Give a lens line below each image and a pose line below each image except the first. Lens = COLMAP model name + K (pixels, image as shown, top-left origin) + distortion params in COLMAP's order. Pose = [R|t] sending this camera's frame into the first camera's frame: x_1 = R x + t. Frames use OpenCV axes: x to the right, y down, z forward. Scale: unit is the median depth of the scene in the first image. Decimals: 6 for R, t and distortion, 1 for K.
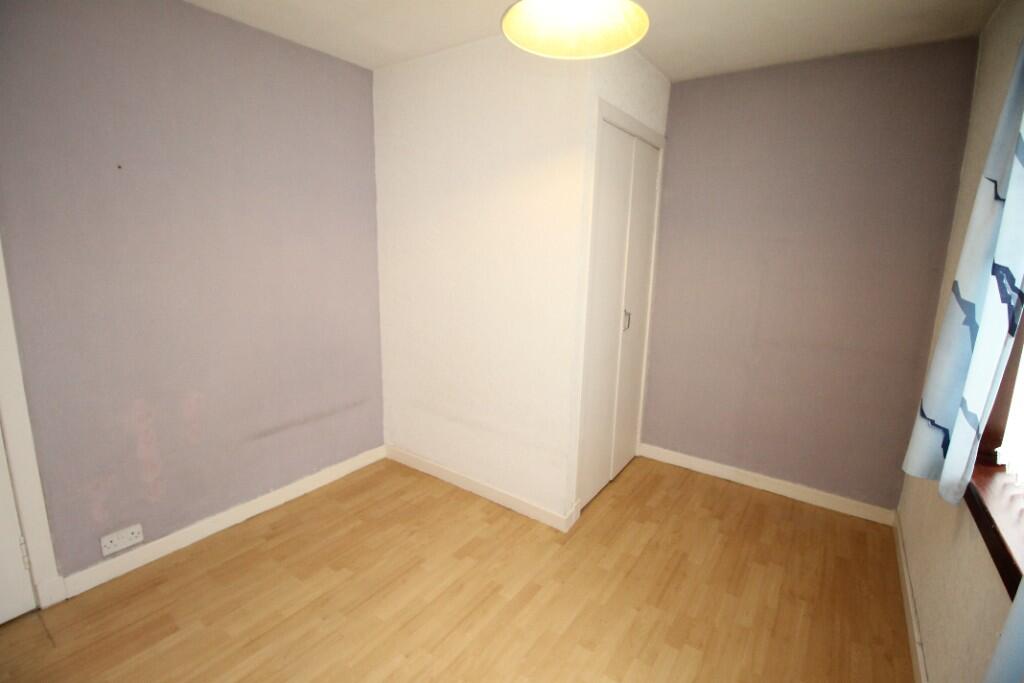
lens RADIAL K [[478.7, 0, 513.2], [0, 478.7, 340.3], [0, 0, 1]] dist [-0.016333, -0.004502]
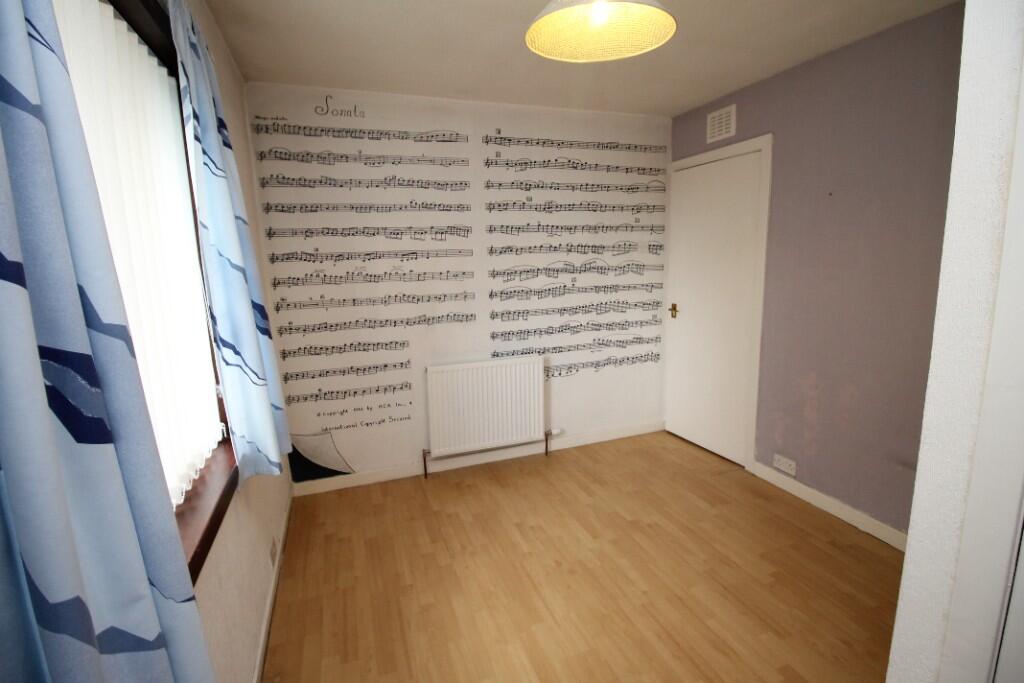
lens RADIAL K [[478.7, 0, 514.2], [0, 478.7, 343.3], [0, 0, 1]] dist [-0.016333, -0.004502]
pose [[-0.588536, 0.145013, -0.795360, 0.764499], [-0.137306, 0.951562, 0.275094, -0.212848], [0.796726, 0.271111, -0.540117, 1.083236]]
